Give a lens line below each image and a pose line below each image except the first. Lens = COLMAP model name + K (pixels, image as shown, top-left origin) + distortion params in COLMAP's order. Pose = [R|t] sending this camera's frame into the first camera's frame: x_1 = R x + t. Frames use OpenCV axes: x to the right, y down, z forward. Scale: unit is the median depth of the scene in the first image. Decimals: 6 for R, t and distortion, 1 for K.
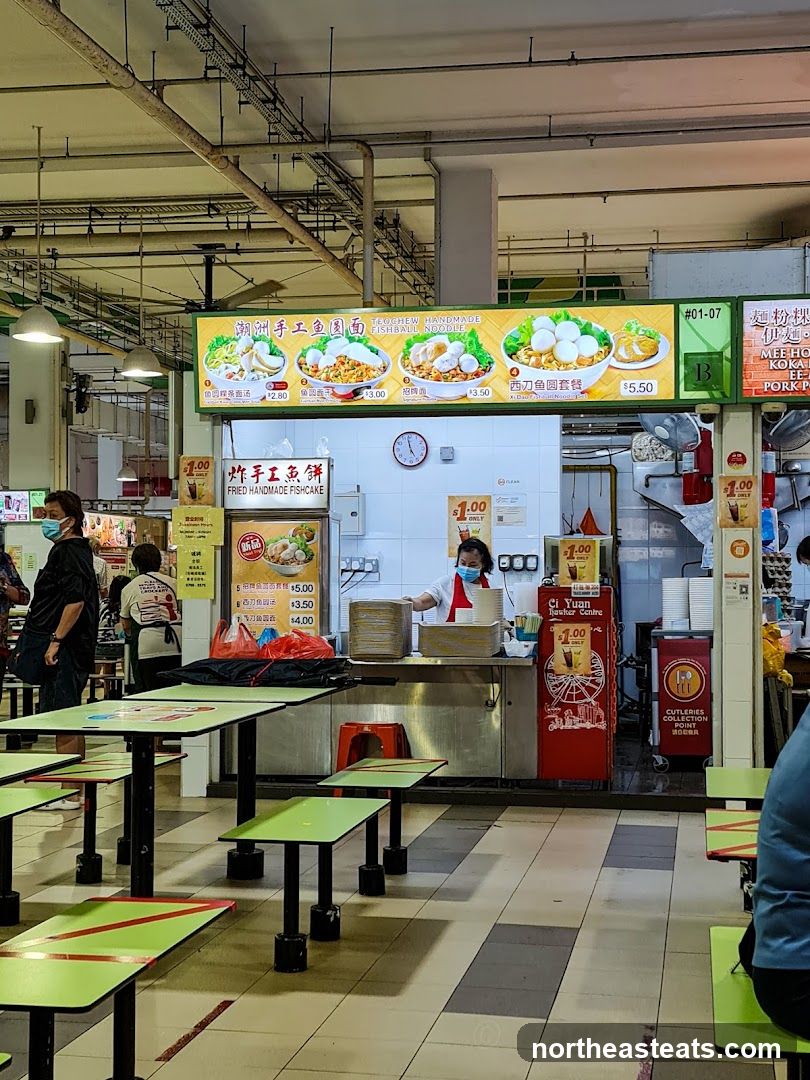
lens RADIAL K [[1630.3, 0, 405.0], [0, 1630.3, 540.0], [0, 0, 1]] dist [0.004922, 0.096121]
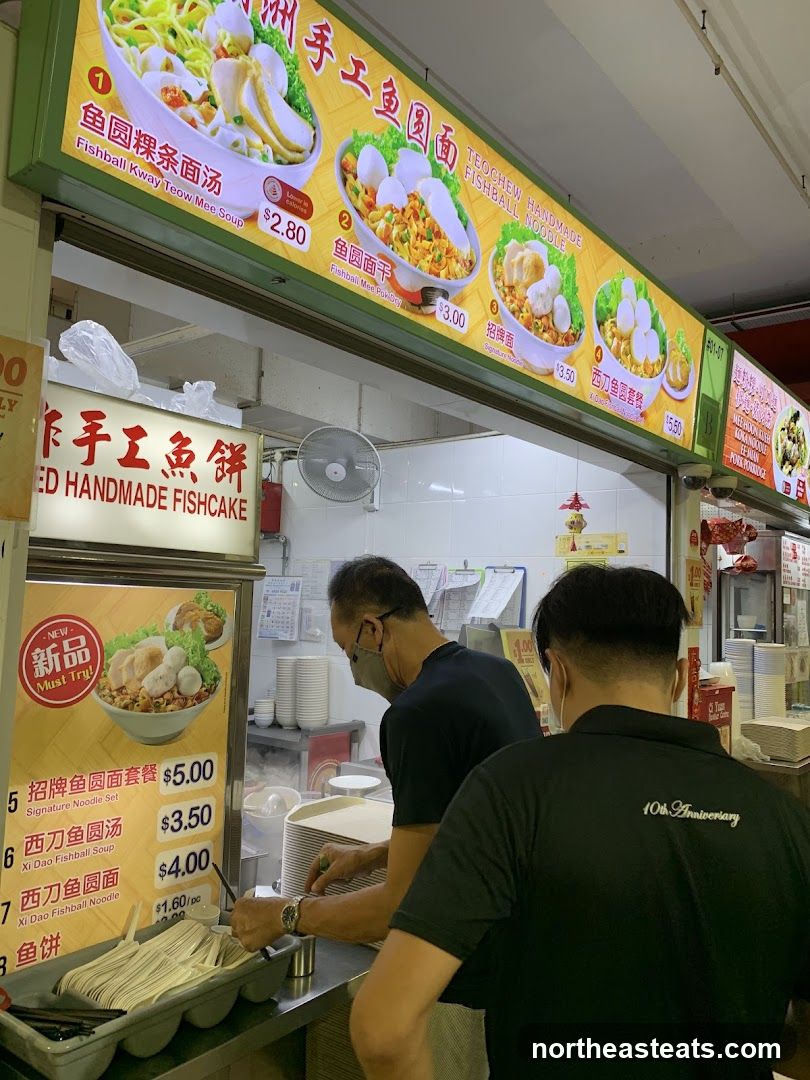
lens RADIAL K [[832.3, 0, 403.2], [0, 832.3, 527.3], [0, 0, 1]] dist [-0.006487, -0.006287]
pose [[0.477605, 0.100132, 0.872850, -0.213483], [-0.062042, 0.994848, -0.080180, -0.013297], [-0.876381, -0.015859, 0.481357, 0.896575]]
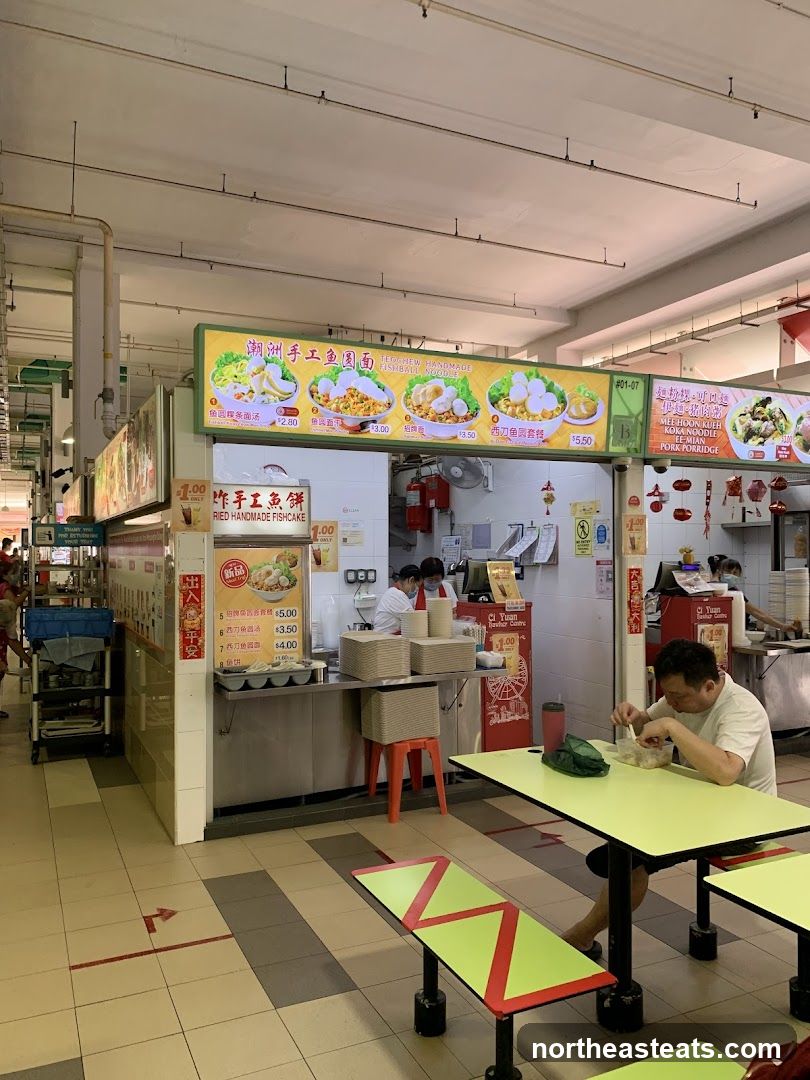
lens RADIAL K [[811.2, 0, 405.0], [0, 811.2, 540.0], [0, 0, 1]] dist [0.104957, -0.001256]
pose [[0.813980, 0.003208, 0.580885, -0.307495], [-0.009689, 0.999921, 0.008055, -0.021808], [-0.580813, -0.012185, 0.813946, 0.559216]]
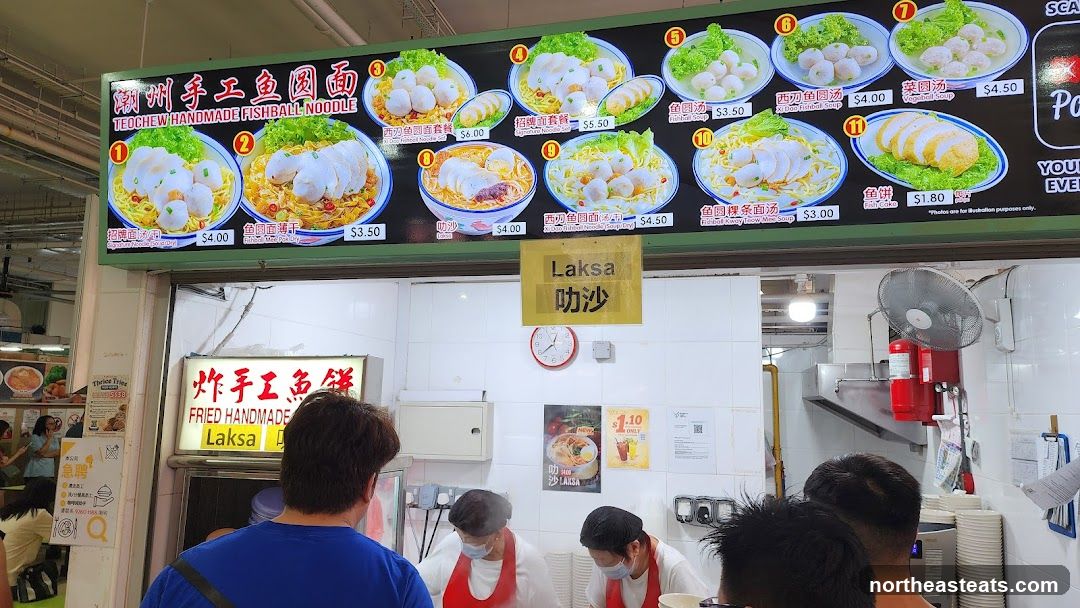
lens RADIAL K [[716.9, 0, 543.5], [0, 716.9, 282.6], [0, 0, 1]] dist [0.011586, 0.001739]
pose [[0.996681, -0.000104, -0.081404, 0.029650], [-0.011676, 0.989475, -0.144229, -0.042510], [0.080563, 0.144701, 0.986190, 0.798142]]
